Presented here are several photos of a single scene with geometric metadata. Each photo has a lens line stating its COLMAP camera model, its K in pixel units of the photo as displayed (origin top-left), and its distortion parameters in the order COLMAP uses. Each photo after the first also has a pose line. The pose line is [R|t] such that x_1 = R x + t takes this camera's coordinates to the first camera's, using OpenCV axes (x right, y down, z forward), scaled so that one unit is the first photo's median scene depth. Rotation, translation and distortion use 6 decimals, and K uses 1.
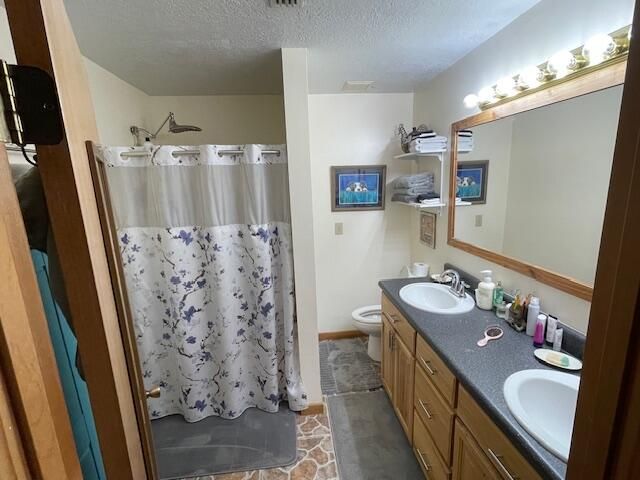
lens RADIAL K [[305.4, 0, 322.3], [0, 305.4, 241.1], [0, 0, 1]] dist [-0.003172, -0.000414]
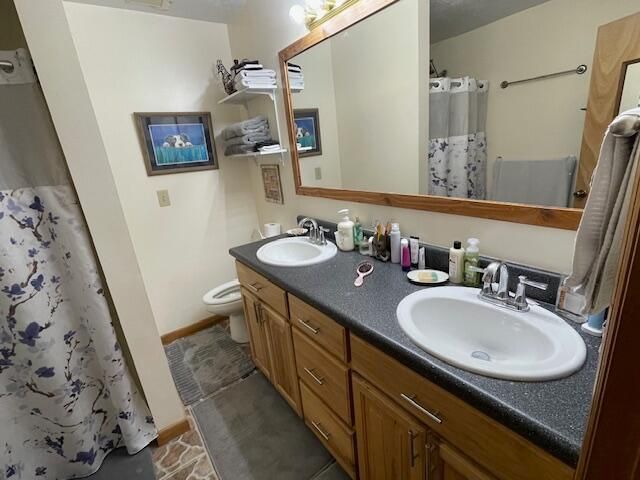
lens RADIAL K [[305.4, 0, 322.3], [0, 305.4, 241.1], [0, 0, 1]] dist [-0.003172, -0.000414]
pose [[0.860854, -0.193505, 0.470622, 0.021856], [0.161364, 0.980949, 0.108172, 0.066130], [-0.482588, -0.017179, 0.875679, 0.174928]]
